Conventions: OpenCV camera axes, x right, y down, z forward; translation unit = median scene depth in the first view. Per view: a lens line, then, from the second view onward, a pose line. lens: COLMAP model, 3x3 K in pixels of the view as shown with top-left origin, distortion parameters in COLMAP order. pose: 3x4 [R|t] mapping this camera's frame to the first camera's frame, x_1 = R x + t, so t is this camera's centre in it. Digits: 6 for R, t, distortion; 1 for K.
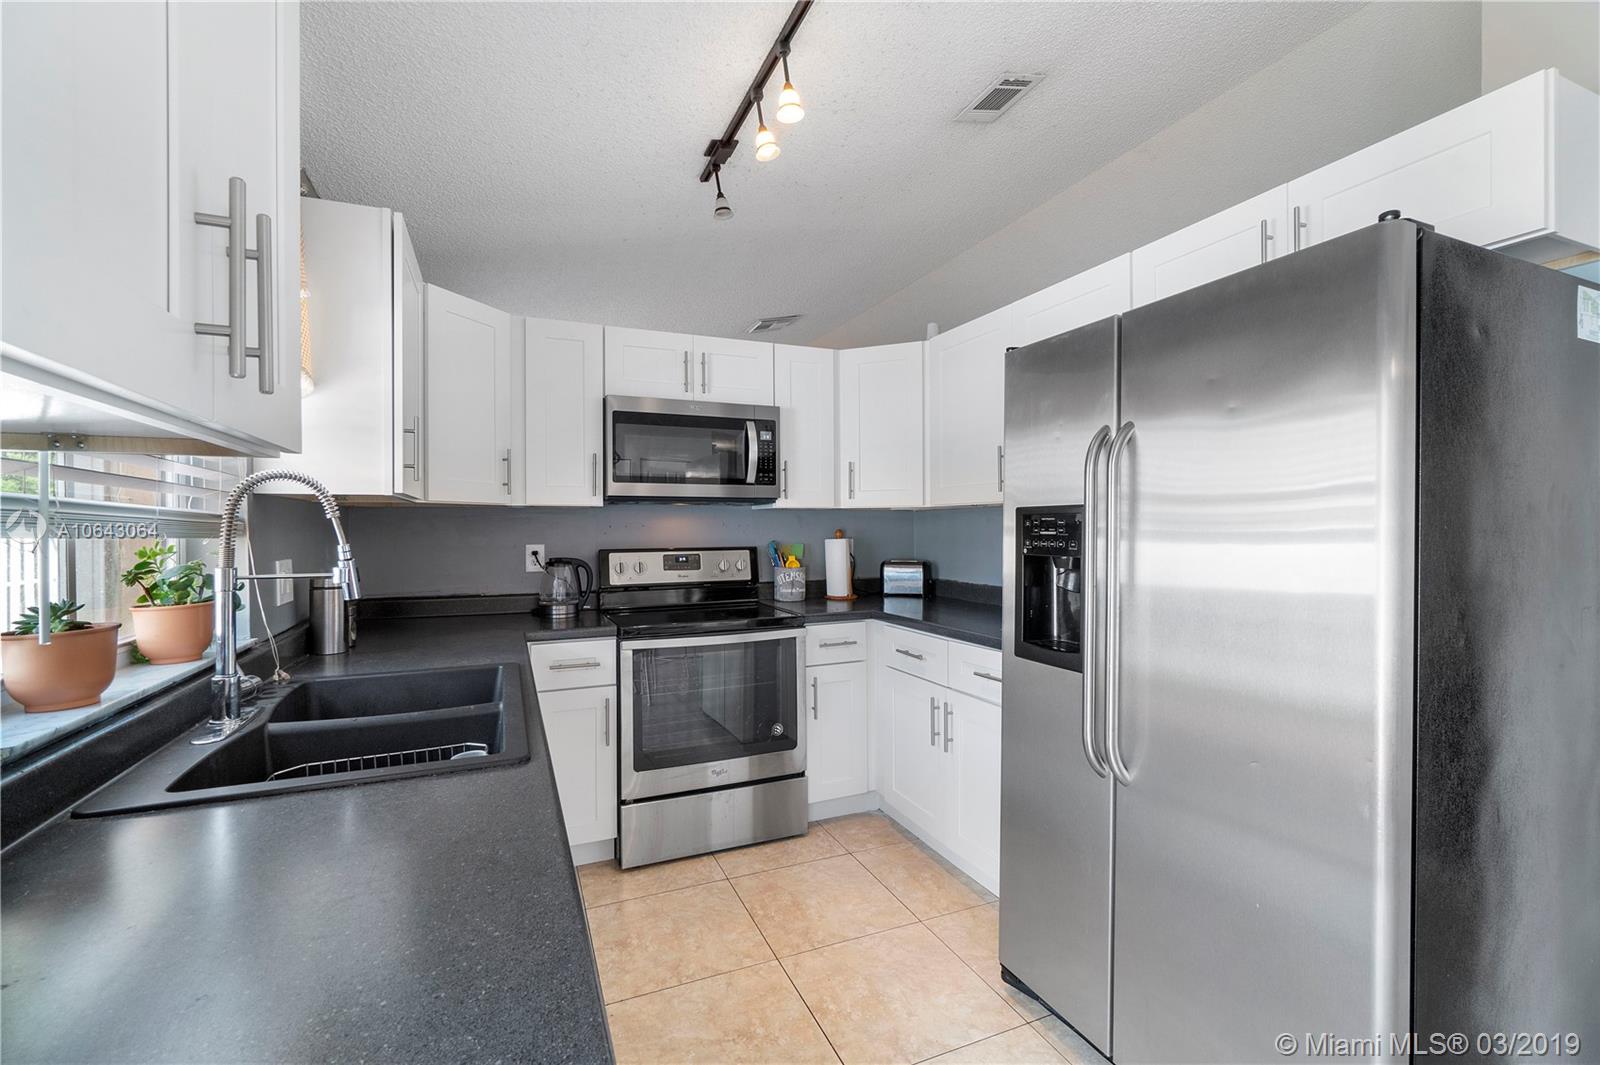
lens RADIAL K [[686.7, 0, 791.5], [0, 686.7, 533.7], [0, 0, 1]] dist [-0.001503, -0.000631]
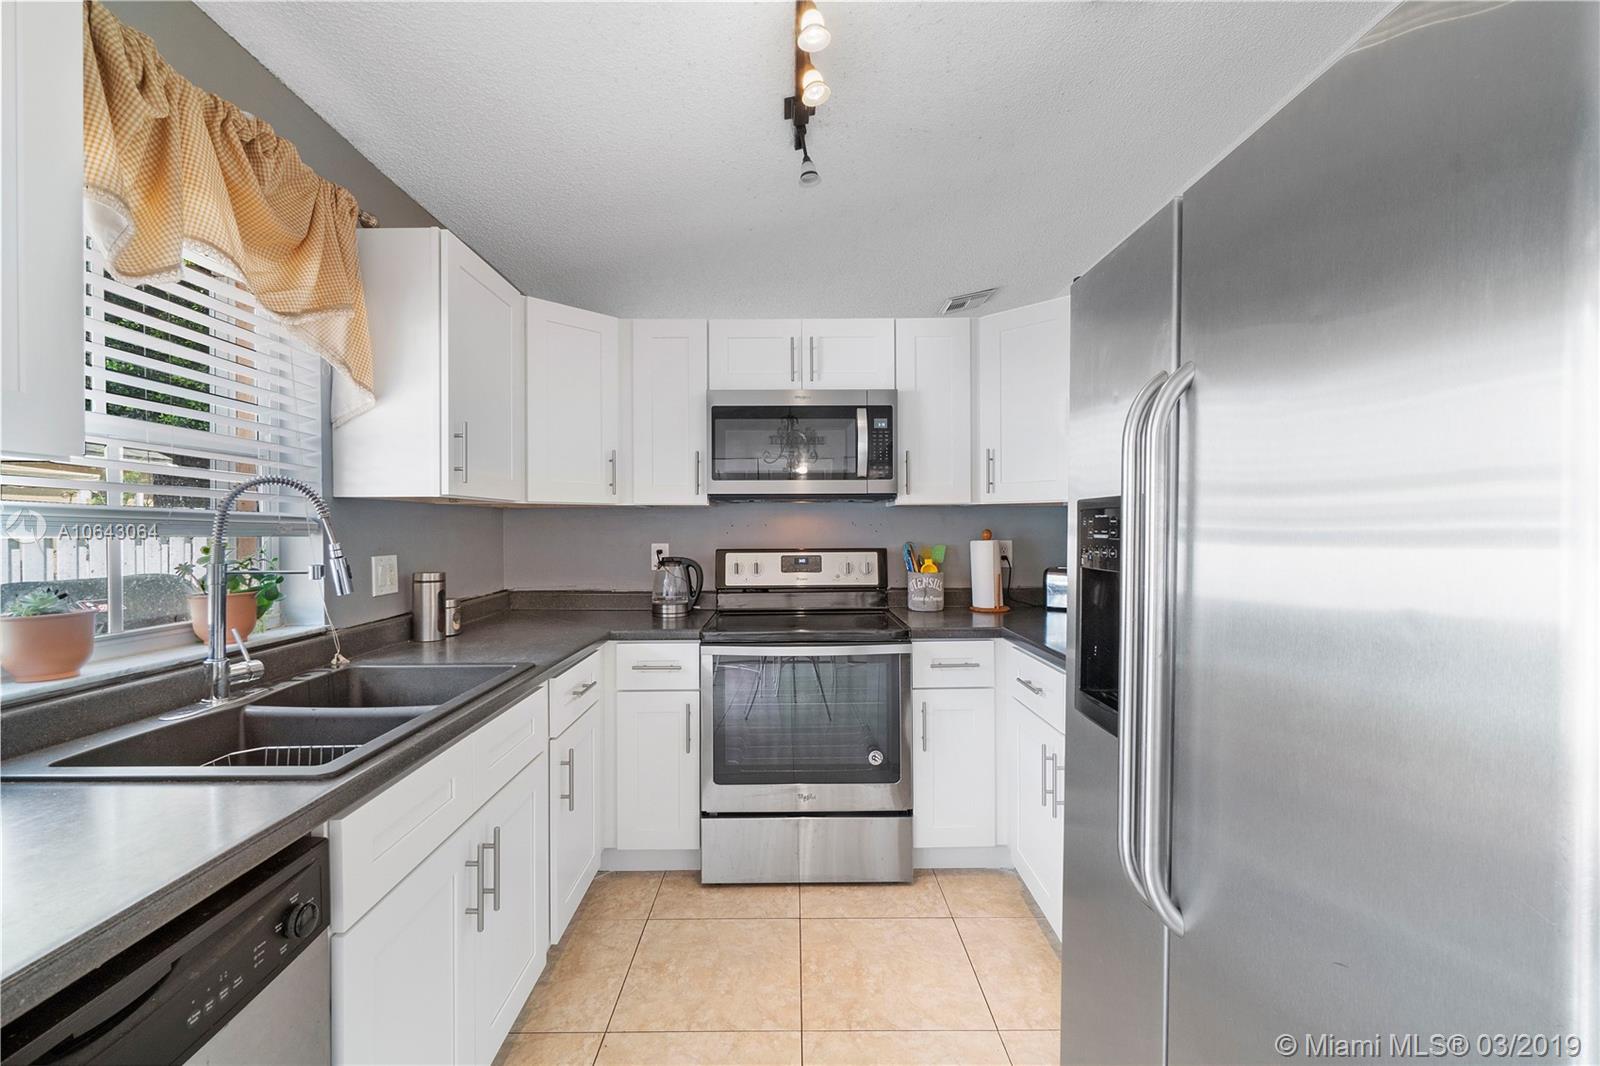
lens RADIAL K [[686.7, 0, 799.6], [0, 686.7, 532.8], [0, 0, 1]] dist [-0.001503, -0.000631]
pose [[0.923011, 0.004870, -0.384743, 0.224148], [-0.004391, 0.999988, 0.002124, -0.003375], [0.384749, -0.000271, 0.923021, 0.153078]]
